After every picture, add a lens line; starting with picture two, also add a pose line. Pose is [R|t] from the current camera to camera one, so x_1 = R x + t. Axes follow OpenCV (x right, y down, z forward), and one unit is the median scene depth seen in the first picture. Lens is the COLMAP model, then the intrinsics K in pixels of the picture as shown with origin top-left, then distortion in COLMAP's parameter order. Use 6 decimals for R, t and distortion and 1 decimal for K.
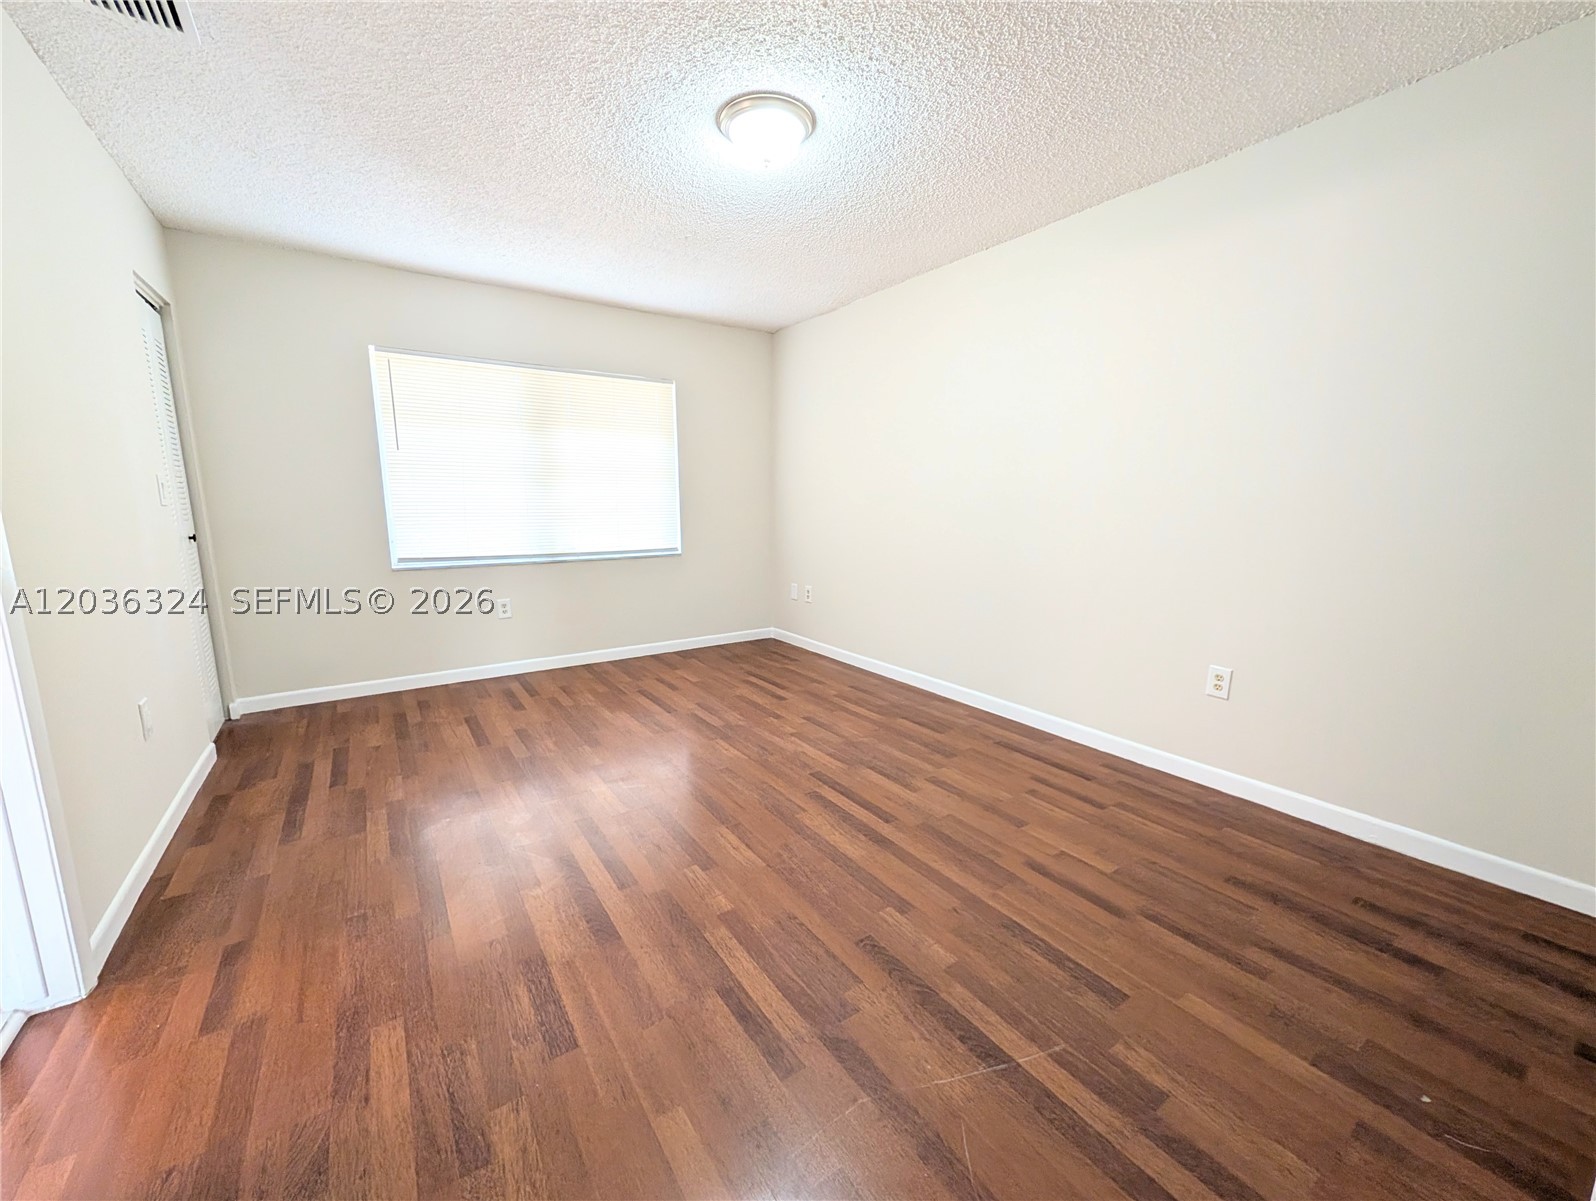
lens RADIAL K [[631.3, 0, 783.7], [0, 631.3, 603.6], [0, 0, 1]] dist [-0.000928, 0.000037]
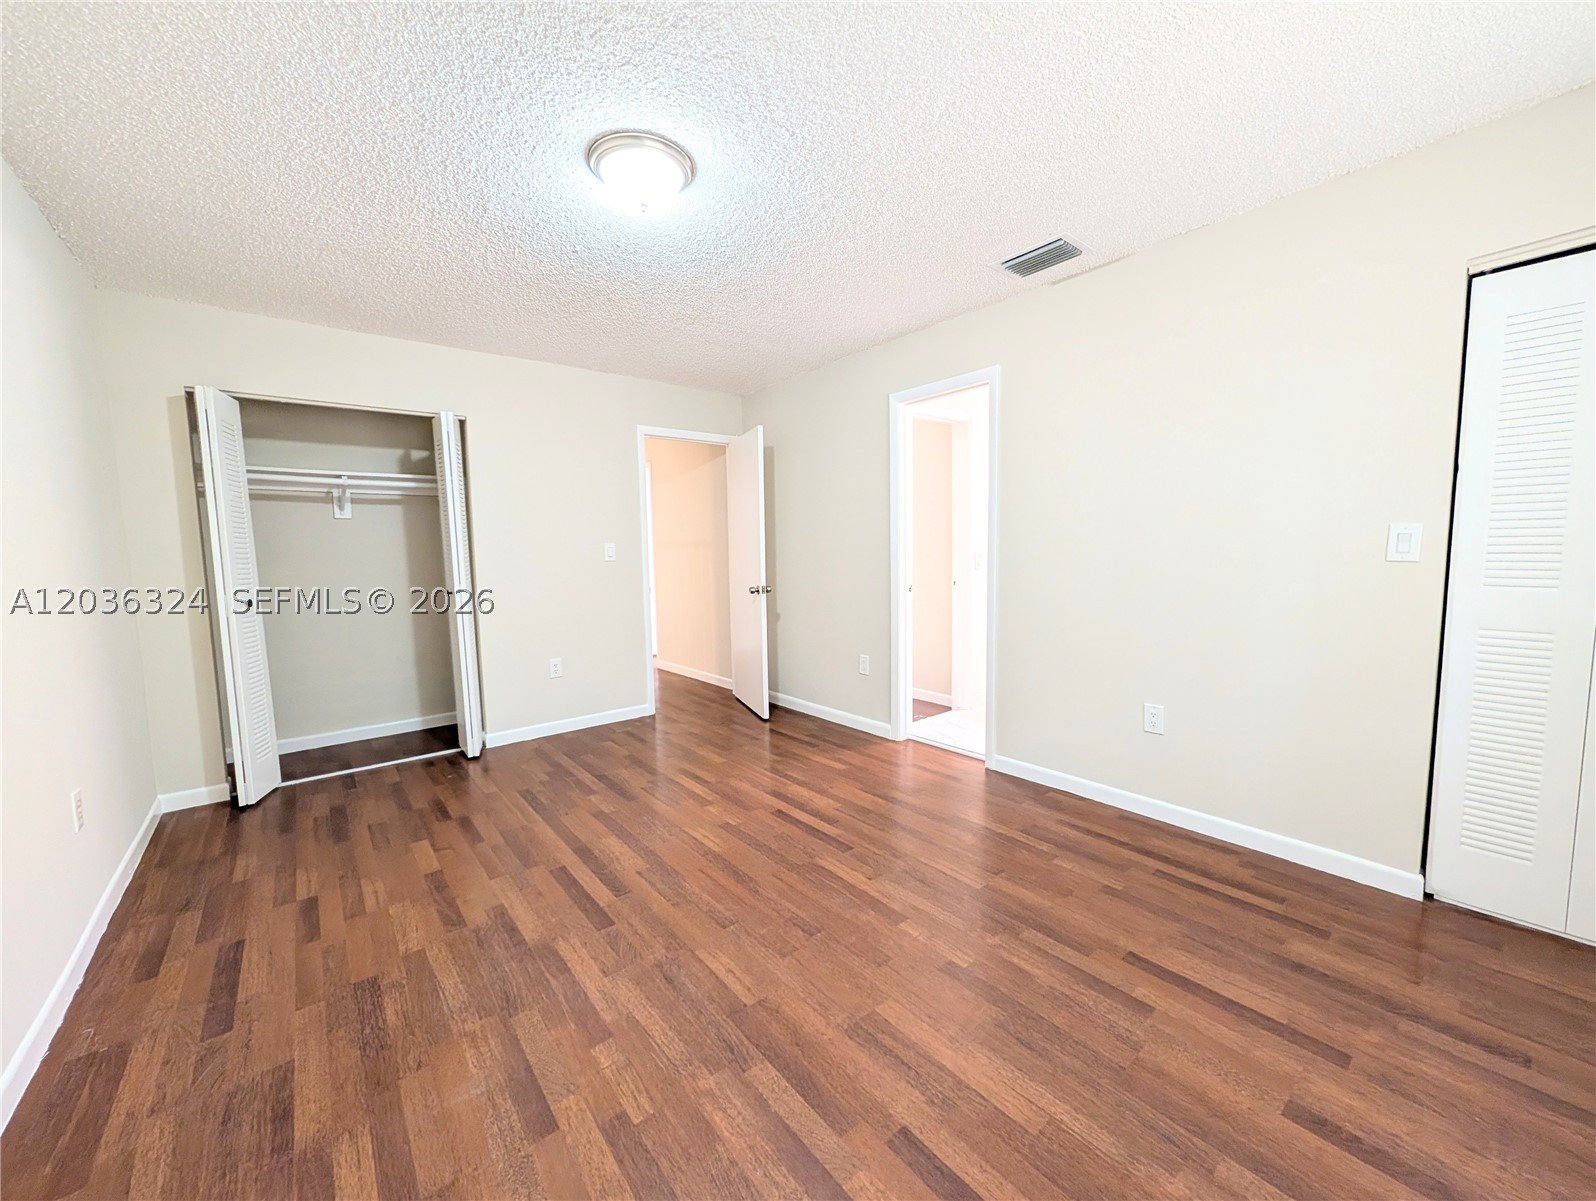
lens RADIAL K [[615.6, 0, 793.6], [0, 615.6, 605.2], [0, 0, 1]] dist [0.002418, 0.000159]
pose [[-0.994947, 0.026145, -0.096941, -0.099225], [0.000501, 0.966781, 0.255604, -0.257291], [0.100403, 0.254264, -0.961909, 1.436682]]
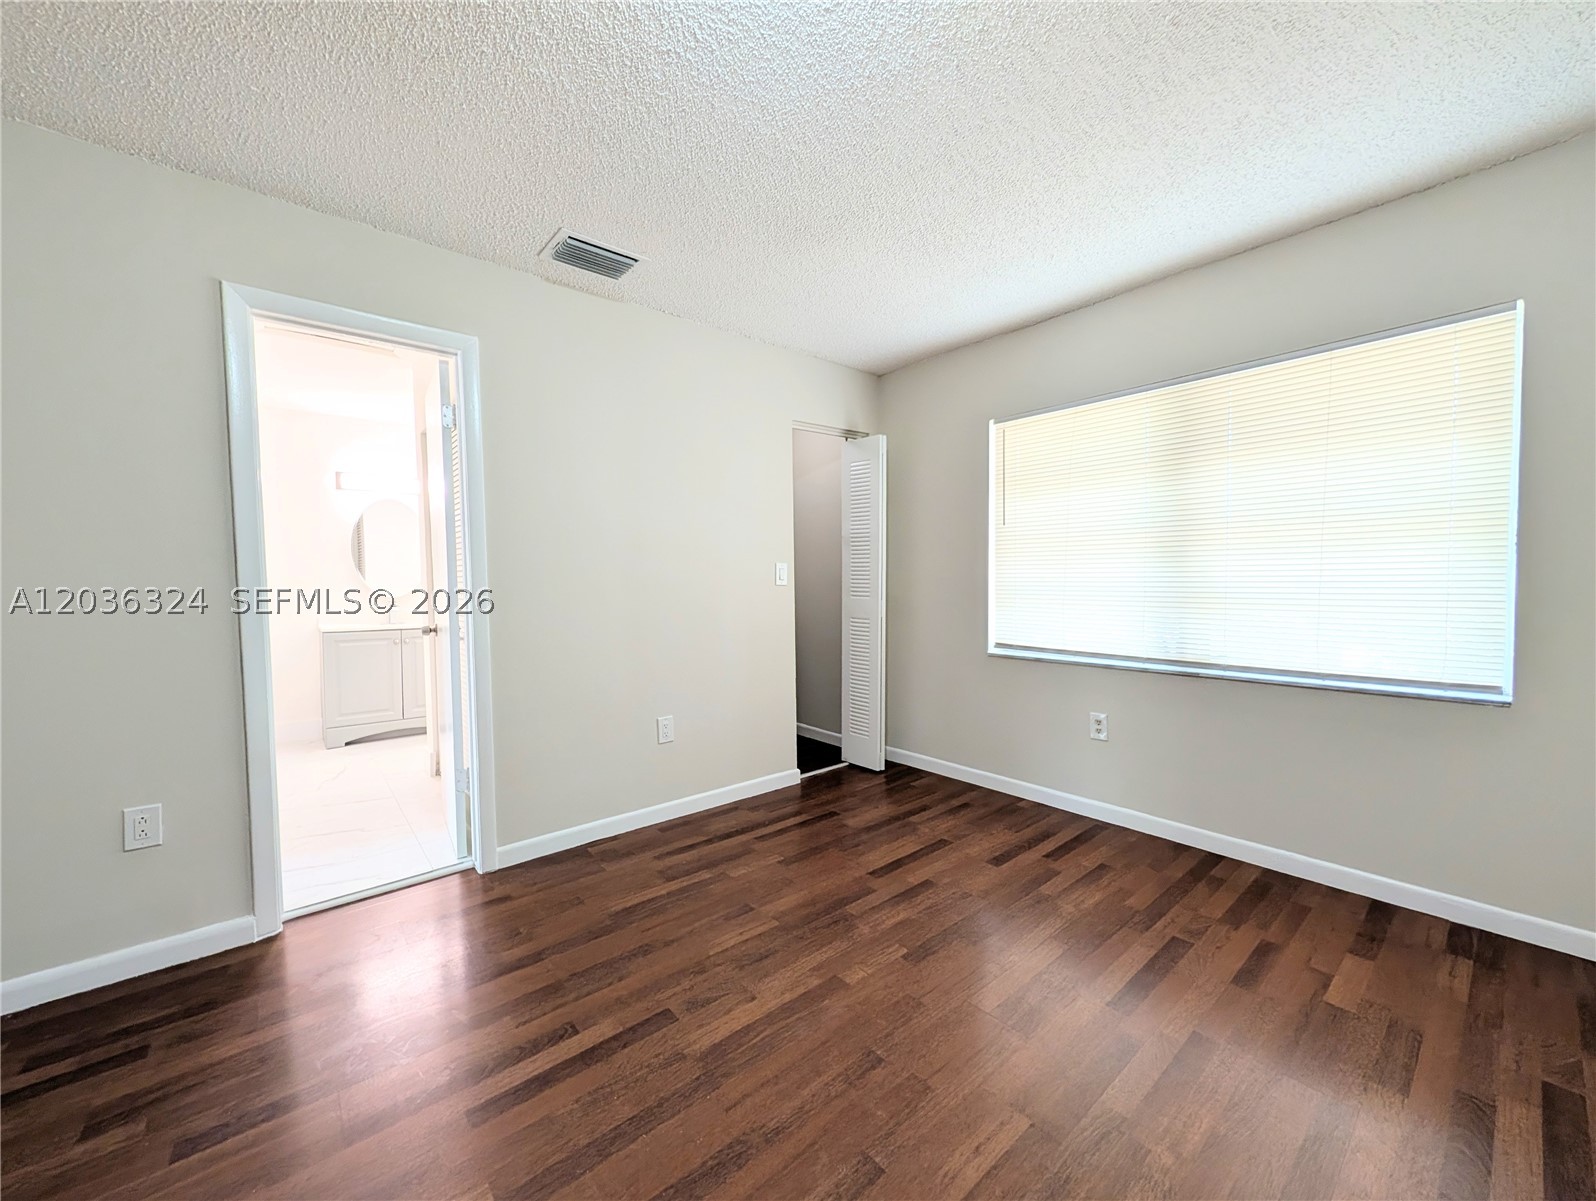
lens RADIAL K [[611.5, 0, 793.6], [0, 611.5, 607.2], [0, 0, 1]] dist [0.000003, -0.000110]
pose [[0.111827, 0.041555, -0.992858, 0.284177], [-0.152582, 0.987995, 0.024166, -0.122072], [0.981944, 0.148790, 0.116825, 0.742452]]
